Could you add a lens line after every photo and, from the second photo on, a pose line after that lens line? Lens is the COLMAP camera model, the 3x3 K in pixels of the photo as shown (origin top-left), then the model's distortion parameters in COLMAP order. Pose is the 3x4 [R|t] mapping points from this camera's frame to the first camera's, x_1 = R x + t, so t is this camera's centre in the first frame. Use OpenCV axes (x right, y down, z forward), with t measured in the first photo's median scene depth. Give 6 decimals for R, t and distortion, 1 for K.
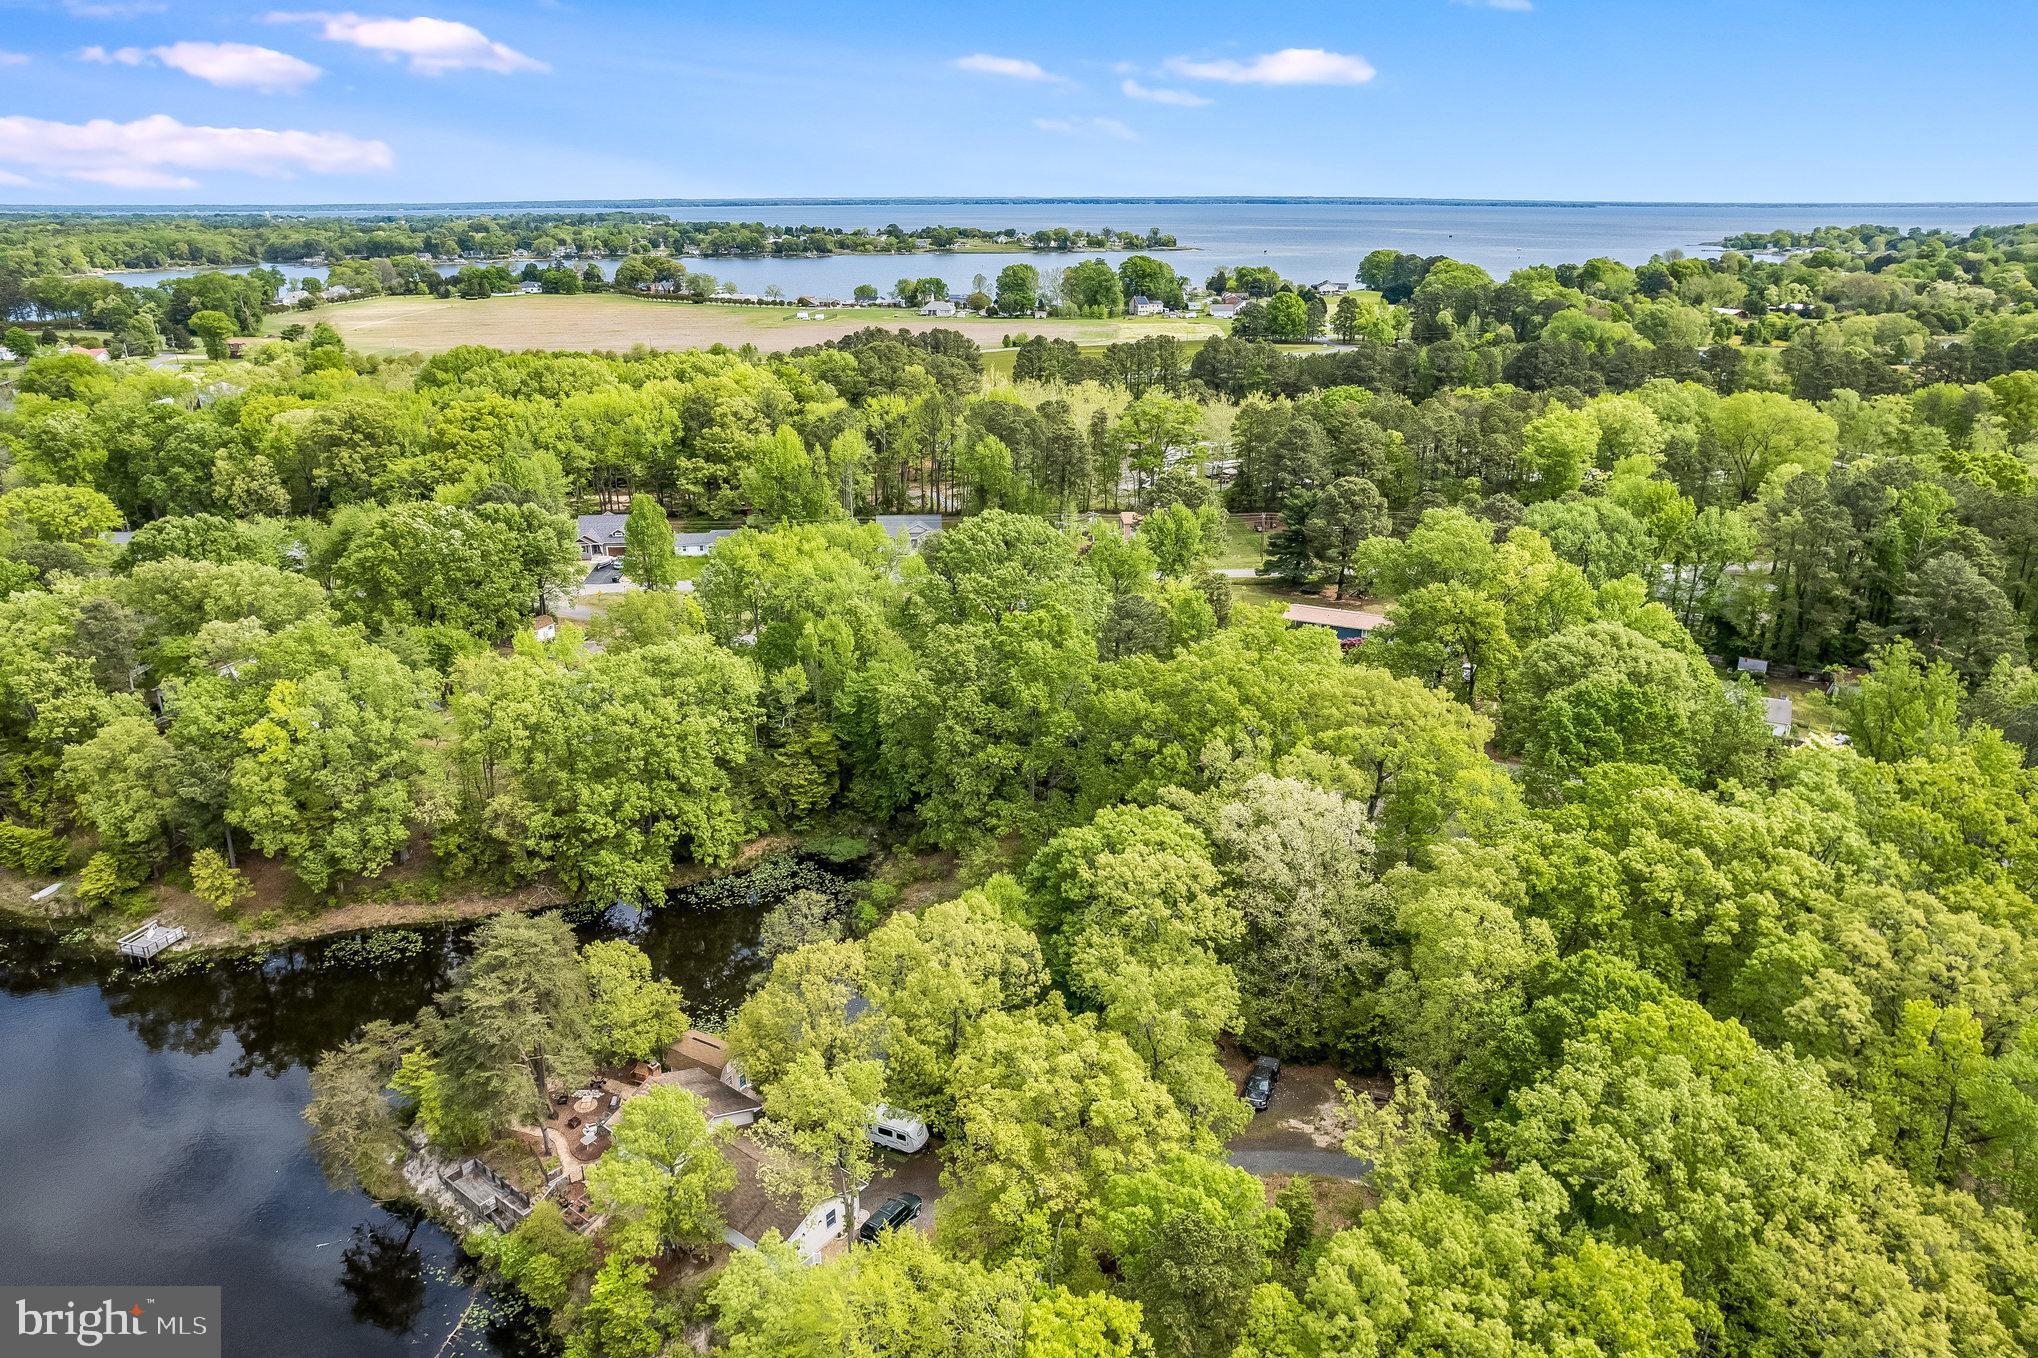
lens RADIAL K [[1317.4, 0, 1019.0], [0, 1317.4, 679.0], [0, 0, 1]] dist [-0.103926, 0.087855]
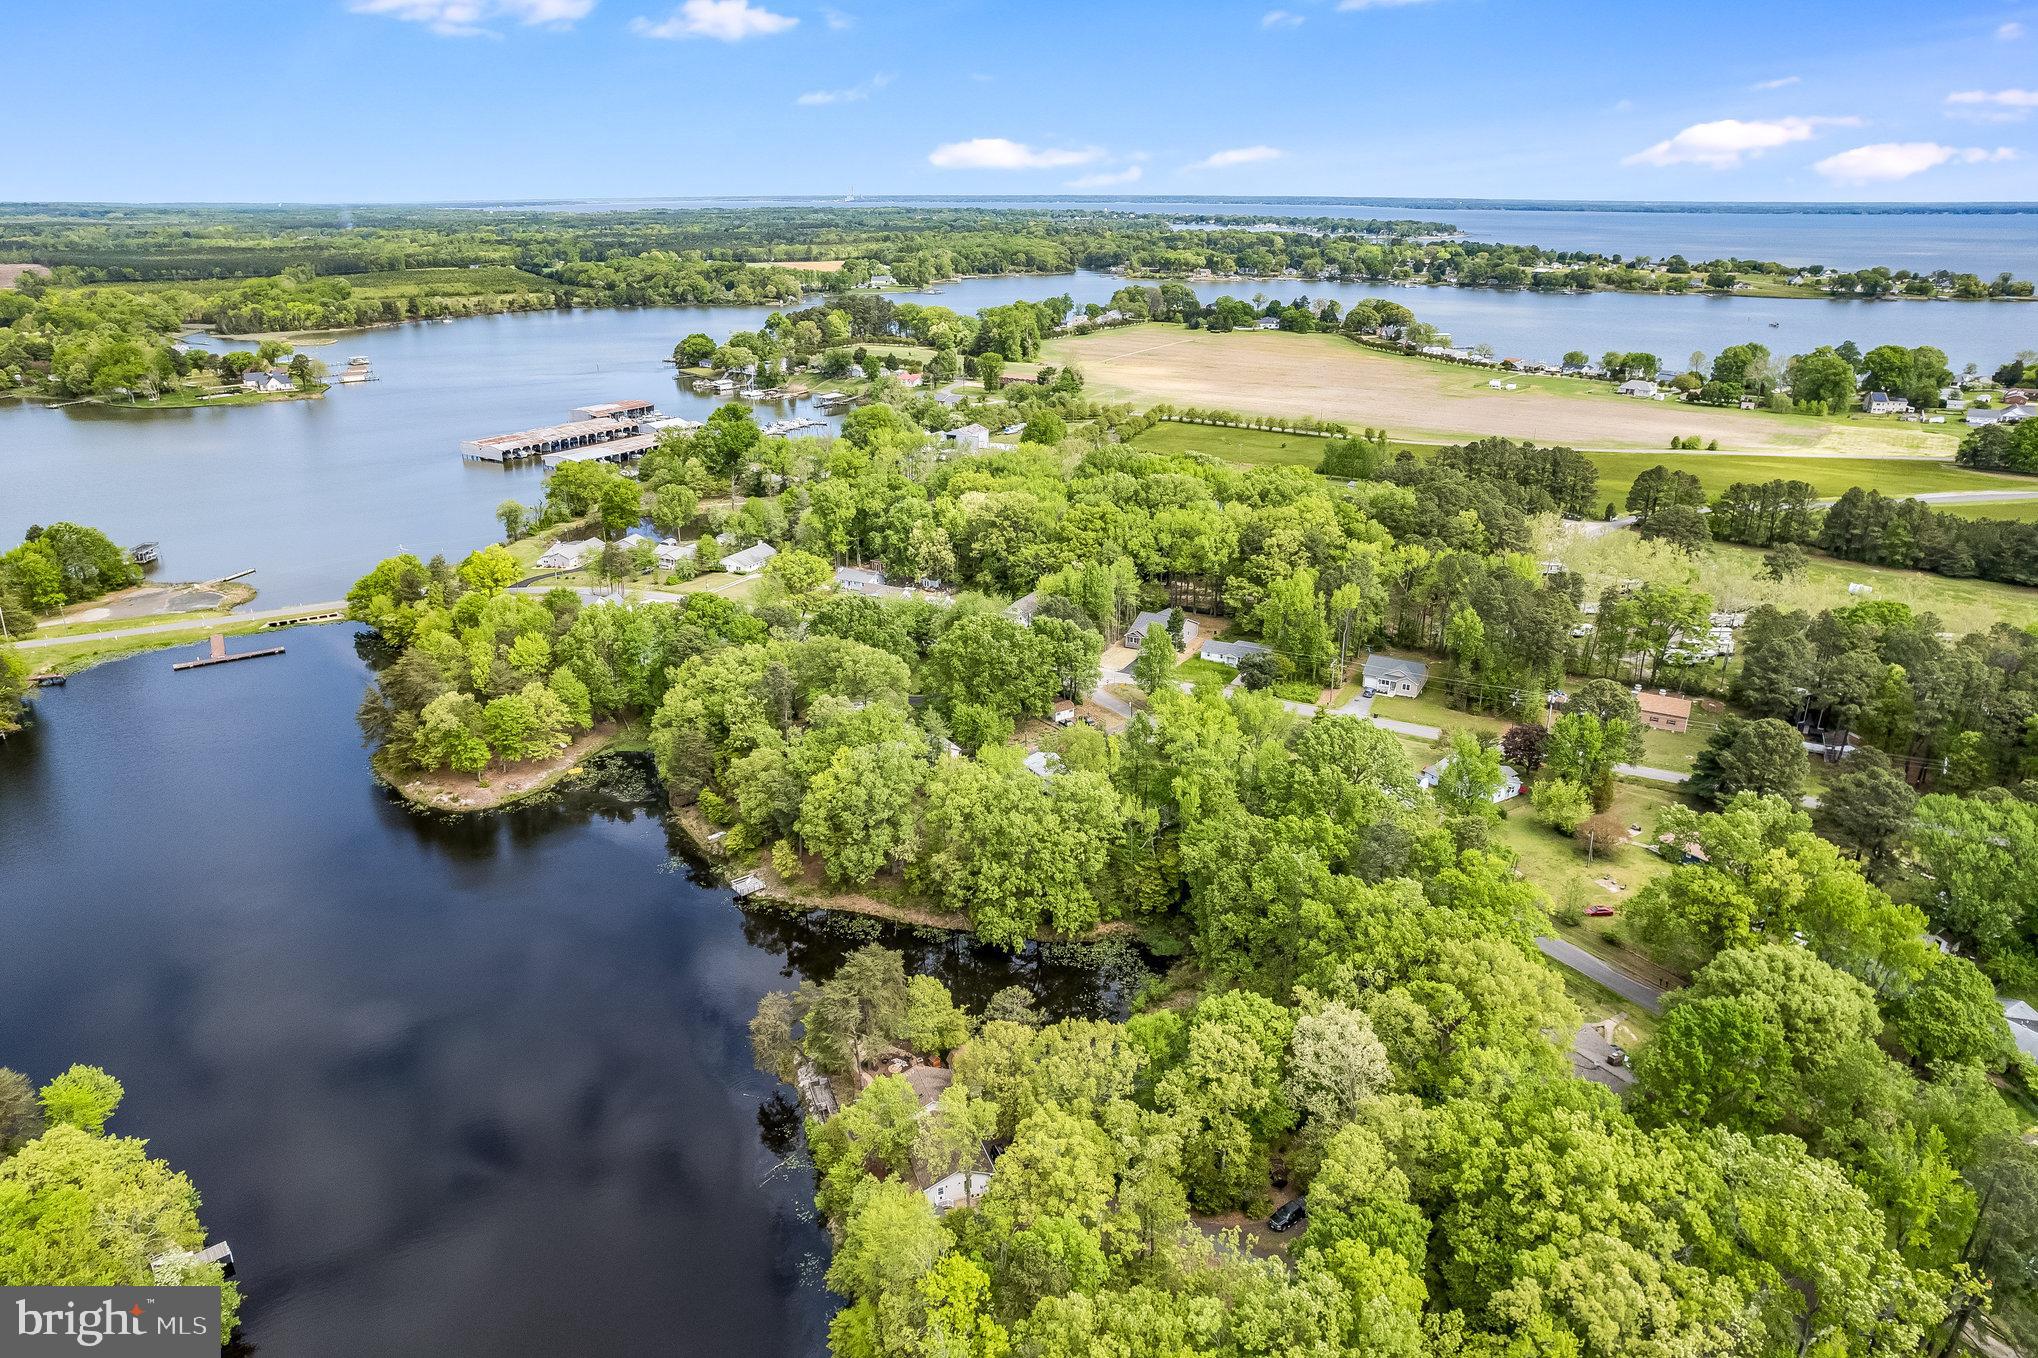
lens RADIAL K [[1317.4, 0, 1019.0], [0, 1317.4, 679.0], [0, 0, 1]] dist [-0.103926, 0.087855]
pose [[0.835082, 0.189899, -0.516311, 0.245048], [-0.182433, 0.981017, 0.065751, -0.128485], [0.518996, 0.039285, 0.853874, -0.159809]]
